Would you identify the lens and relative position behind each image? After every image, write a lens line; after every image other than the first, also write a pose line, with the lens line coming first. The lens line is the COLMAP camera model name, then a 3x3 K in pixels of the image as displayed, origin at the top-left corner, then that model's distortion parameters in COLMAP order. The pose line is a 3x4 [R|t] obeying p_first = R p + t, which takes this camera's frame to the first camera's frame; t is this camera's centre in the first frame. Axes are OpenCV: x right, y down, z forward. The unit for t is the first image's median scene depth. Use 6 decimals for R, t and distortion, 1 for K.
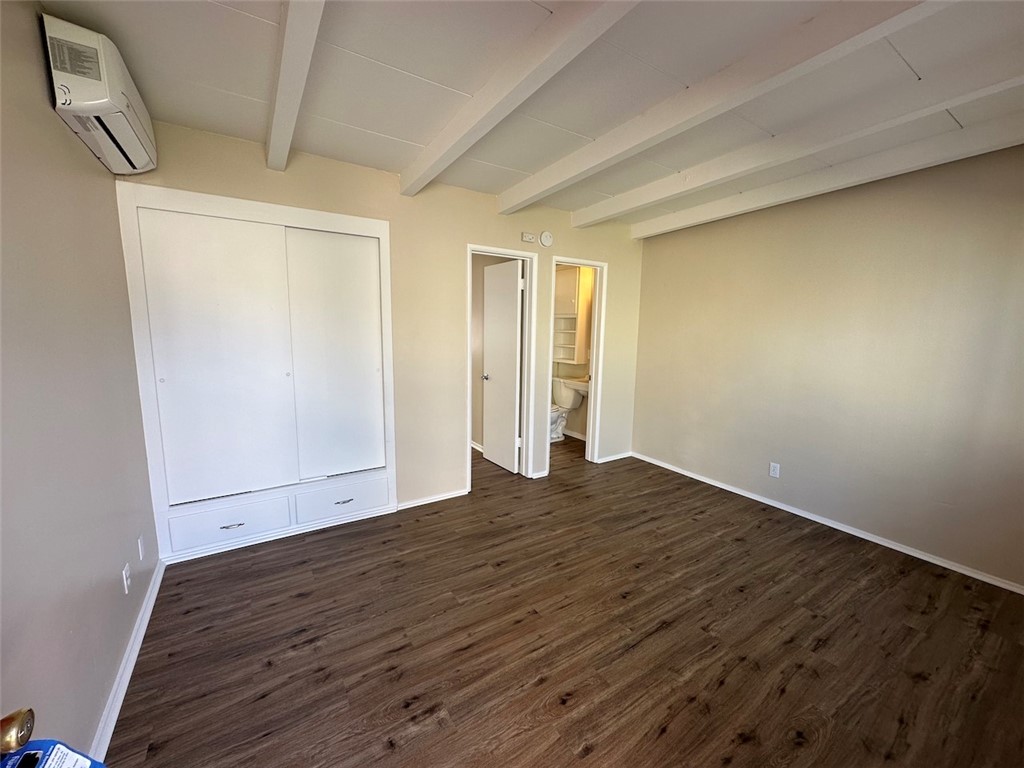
lens RADIAL K [[406.5, 0, 512.0], [0, 406.5, 384.0], [0, 0, 1]] dist [-0.000293, 0.000268]
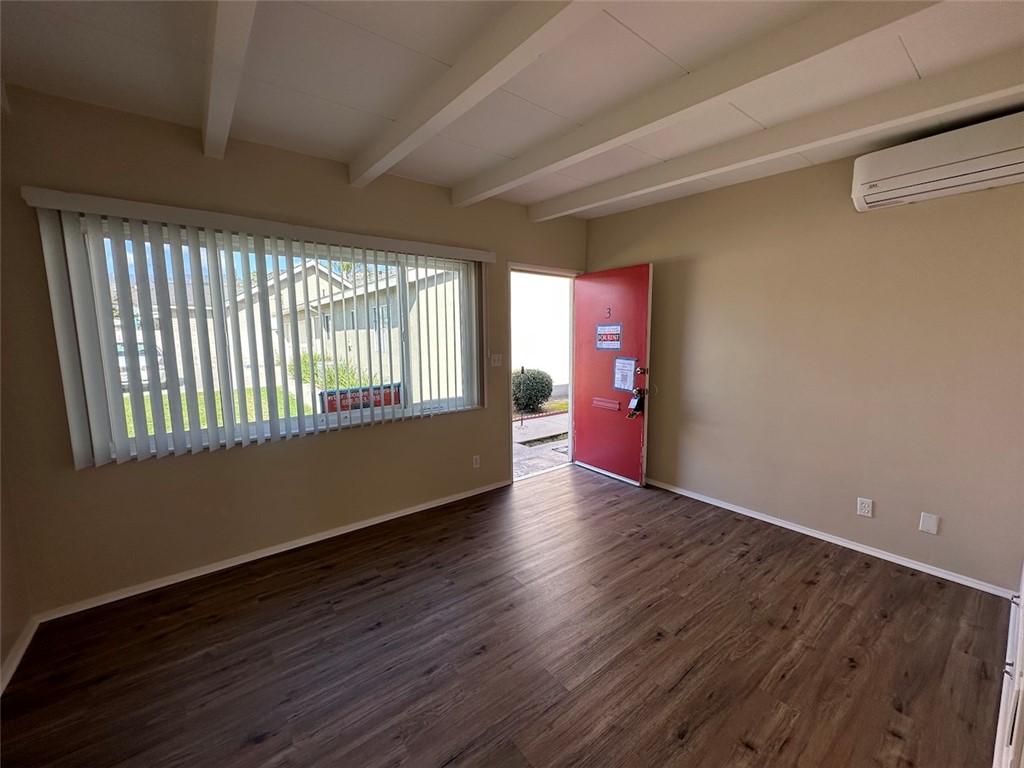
lens RADIAL K [[412.6, 0, 512.0], [0, 412.6, 384.0], [0, 0, 1]] dist [-0.000153, -0.000036]
pose [[-0.996018, 0.002532, -0.089115, 0.340912], [-0.020721, 0.965647, 0.259032, -0.236960], [0.086710, 0.259847, -0.961749, 1.711730]]
